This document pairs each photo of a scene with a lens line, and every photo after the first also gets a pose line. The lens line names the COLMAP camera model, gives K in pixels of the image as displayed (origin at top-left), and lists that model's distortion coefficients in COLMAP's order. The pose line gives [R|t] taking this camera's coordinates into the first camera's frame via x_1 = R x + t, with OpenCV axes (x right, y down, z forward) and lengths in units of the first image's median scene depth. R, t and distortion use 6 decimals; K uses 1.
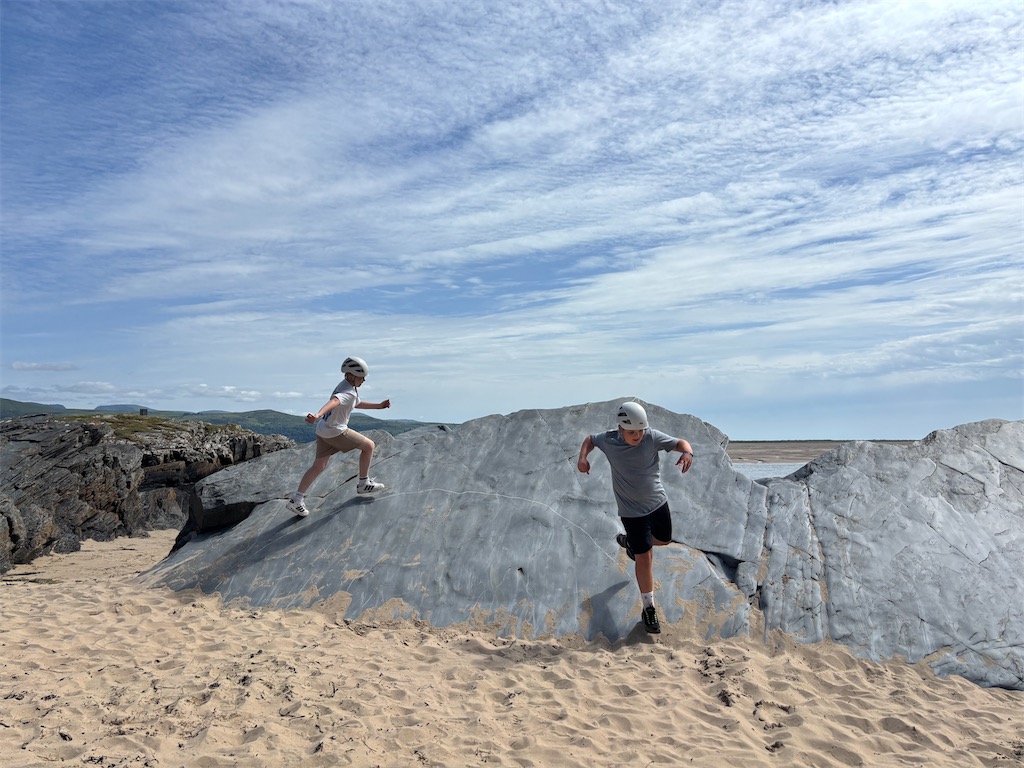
lens RADIAL K [[778.0, 0, 508.5], [0, 778.0, 407.1], [0, 0, 1]] dist [0.043497, -0.042626]
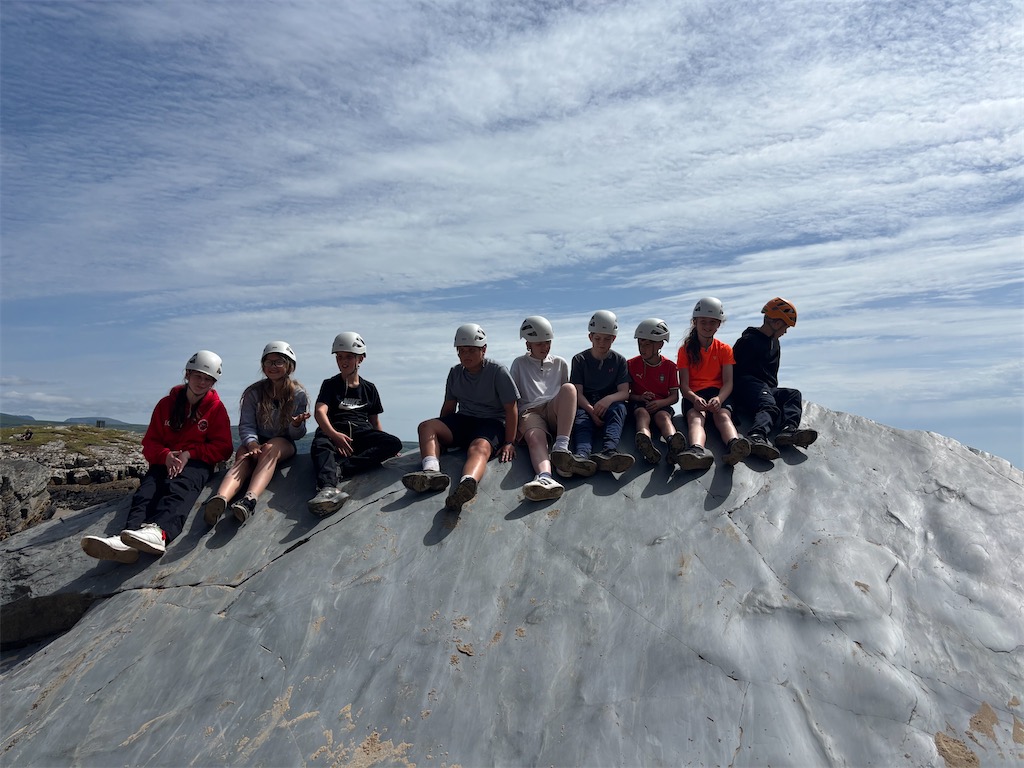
lens RADIAL K [[778.0, 0, 497.0], [0, 778.0, 403.3], [0, 0, 1]] dist [0.043497, -0.042626]
pose [[0.999691, 0.019900, 0.014912, -0.084245], [-0.019430, 0.999329, -0.031065, 0.014293], [-0.015520, 0.030765, 0.999406, 0.501802]]
